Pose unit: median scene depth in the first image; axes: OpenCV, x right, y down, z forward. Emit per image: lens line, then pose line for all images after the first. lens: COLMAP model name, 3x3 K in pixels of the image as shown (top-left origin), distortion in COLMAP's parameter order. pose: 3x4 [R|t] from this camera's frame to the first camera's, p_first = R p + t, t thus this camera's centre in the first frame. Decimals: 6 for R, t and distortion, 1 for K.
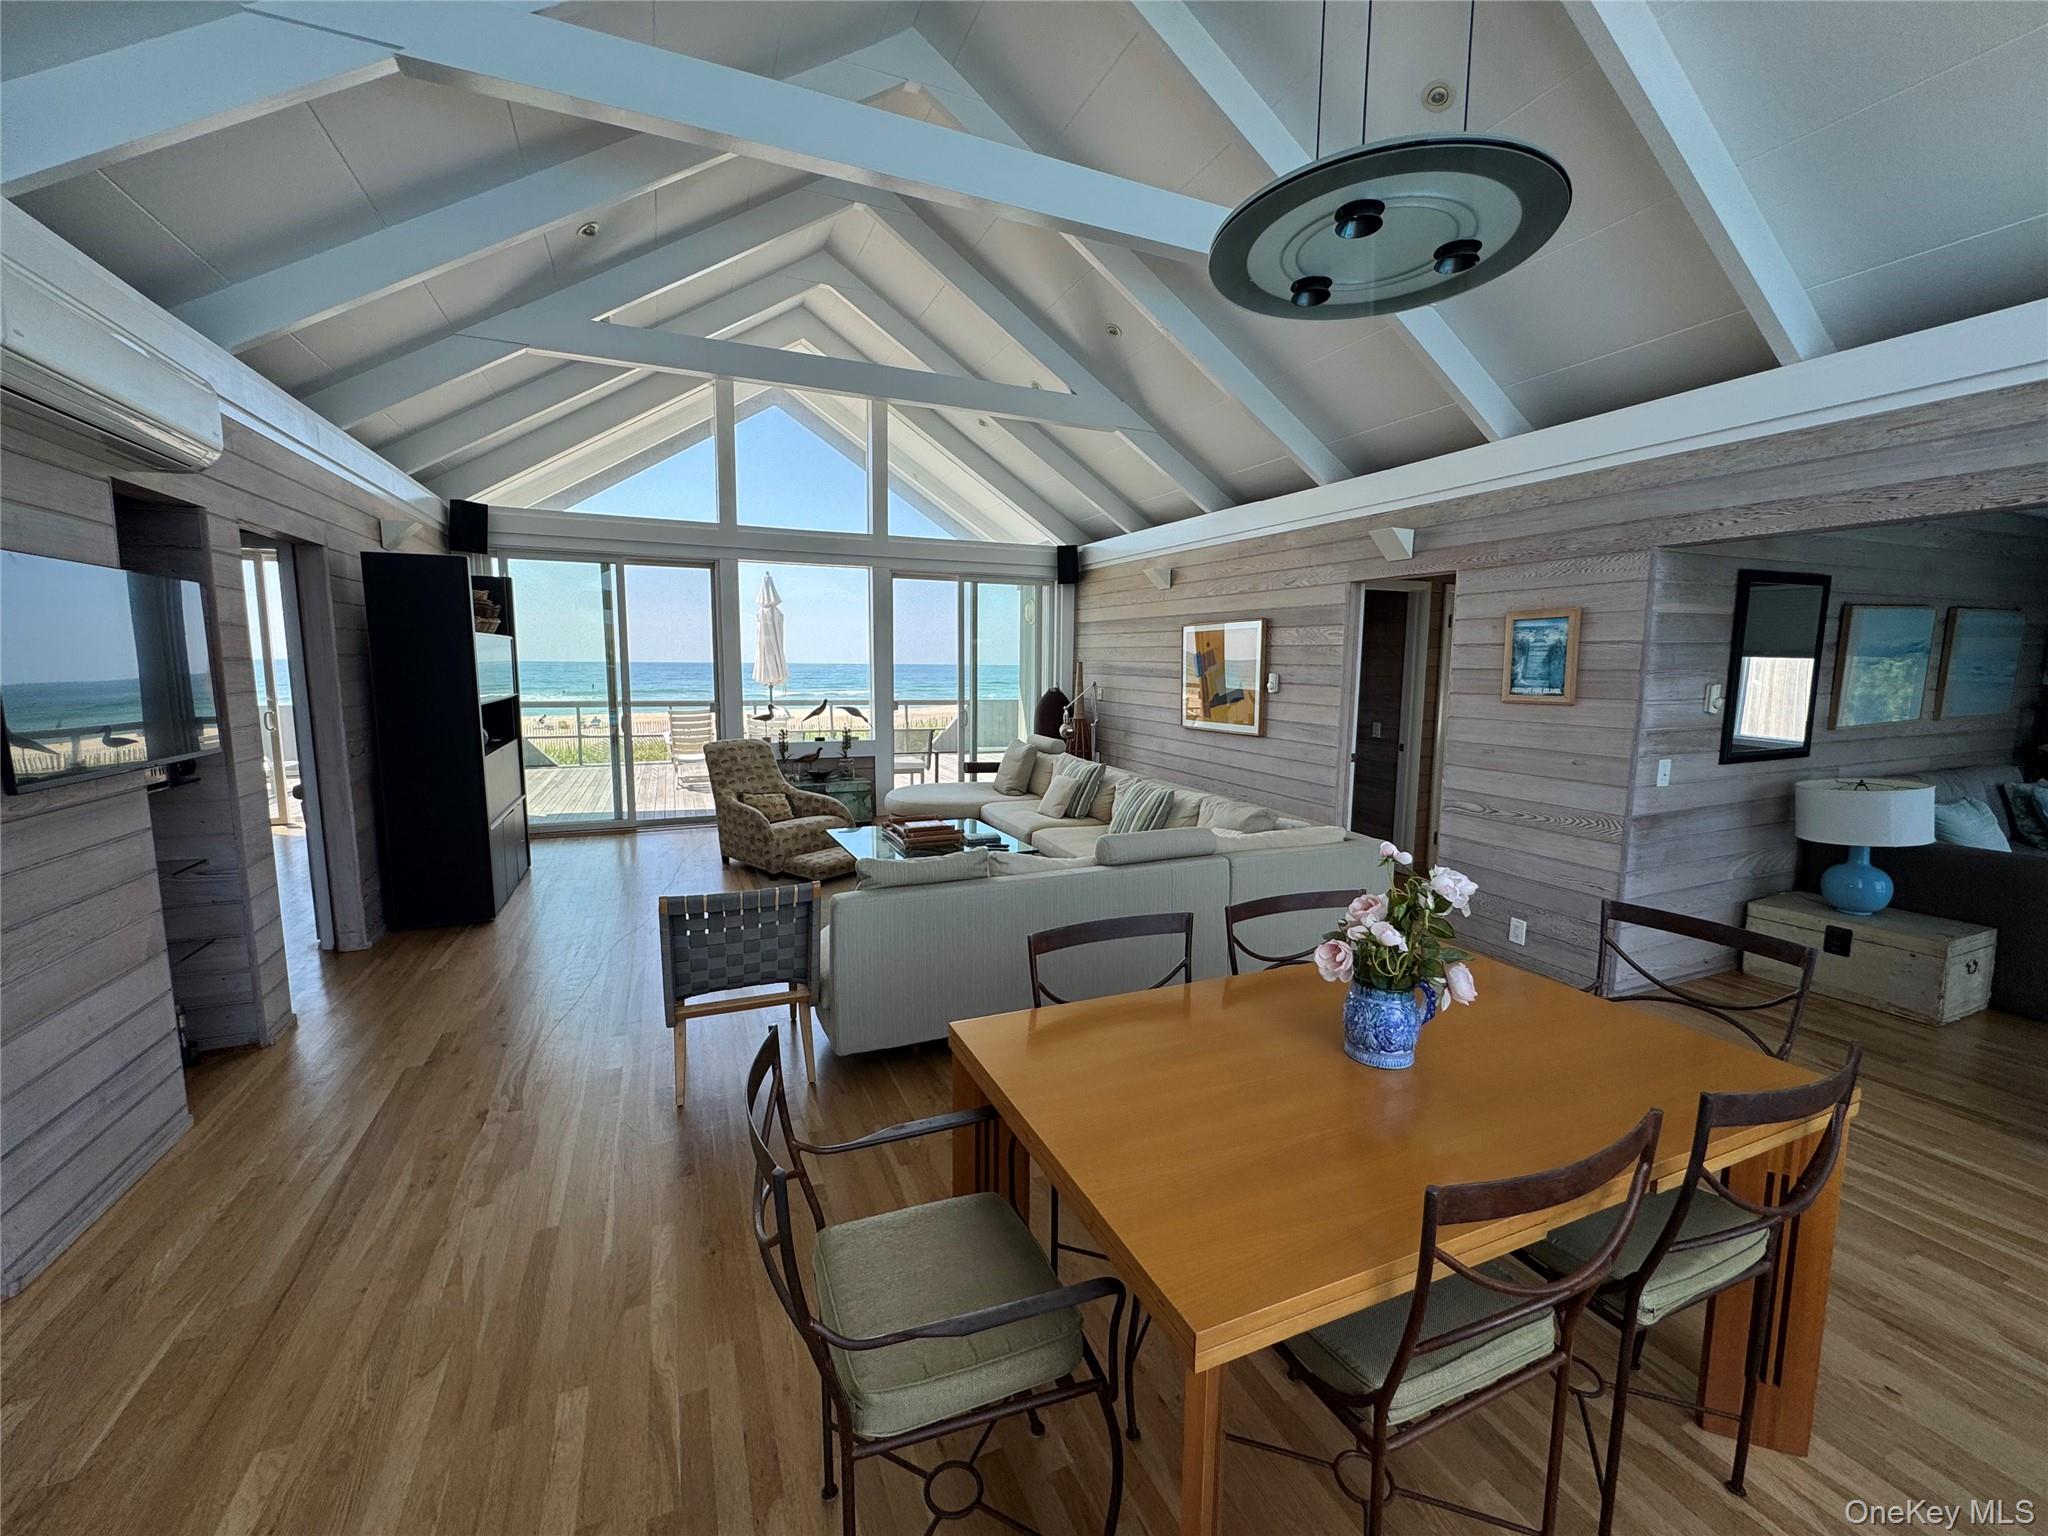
lens RADIAL K [[830.8, 0, 1023.8], [0, 830.8, 741.3], [0, 0, 1]] dist [-0.000580, 0.000113]
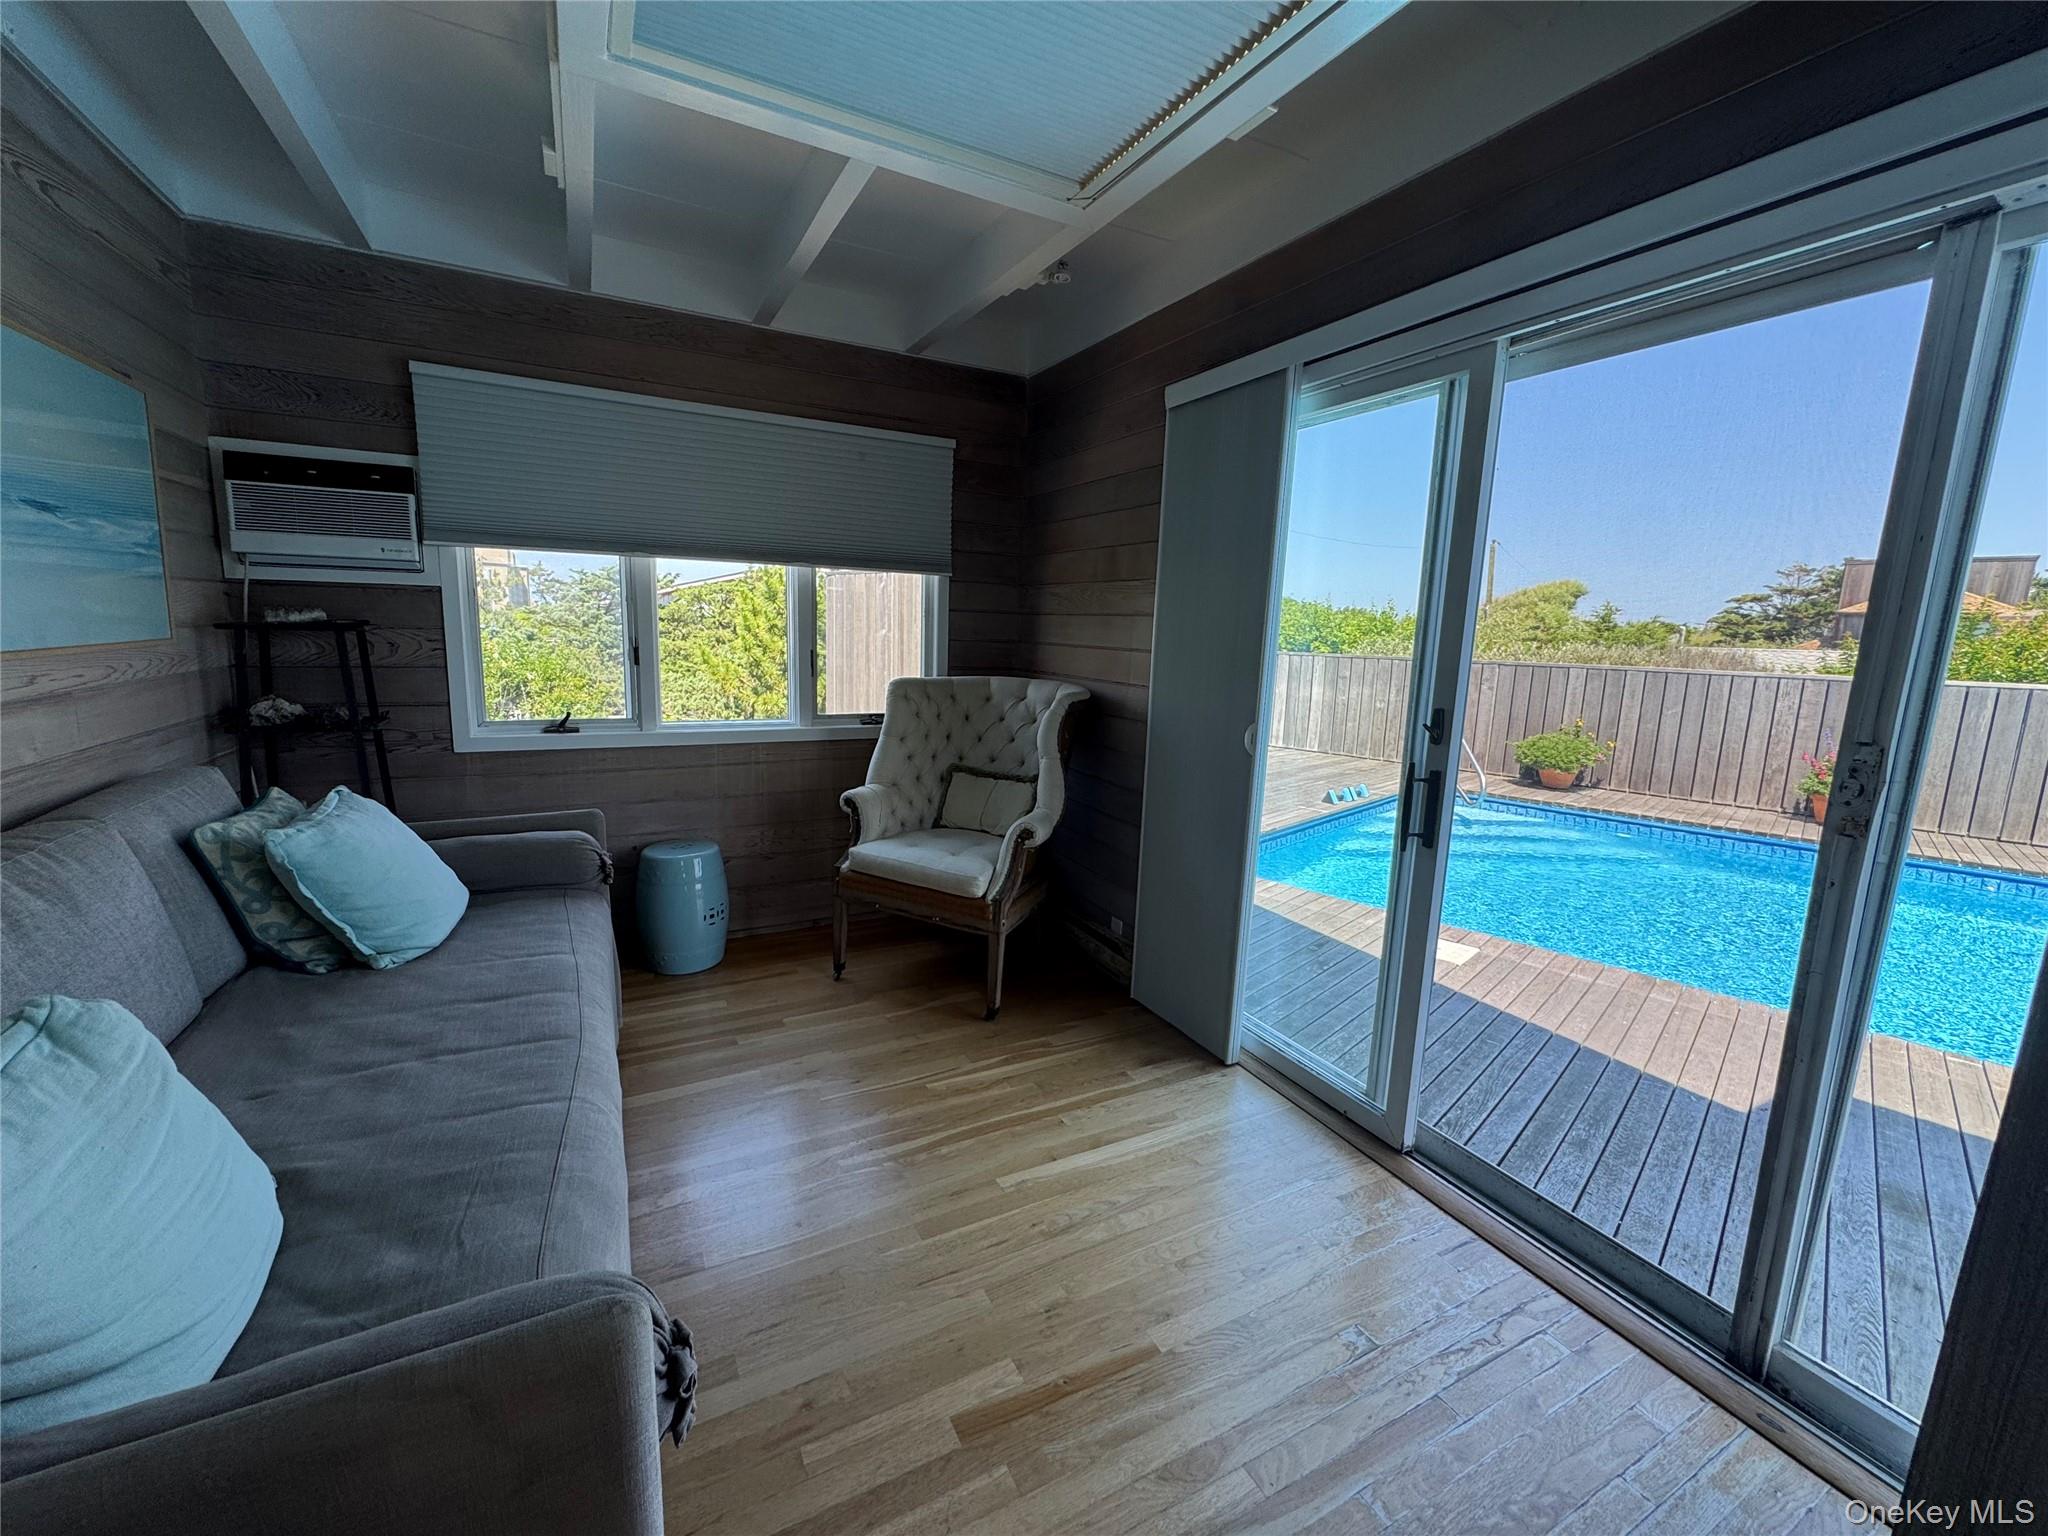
lens RADIAL K [[818.9, 0, 1020.8], [0, 818.9, 762.8], [0, 0, 1]] dist [-0.002564, 0.000225]
pose [[-0.073121, -0.173054, 0.982194, 0.544780], [0.073748, 0.981196, 0.178368, -0.010157], [-0.994593, 0.085478, -0.058984, 0.443644]]
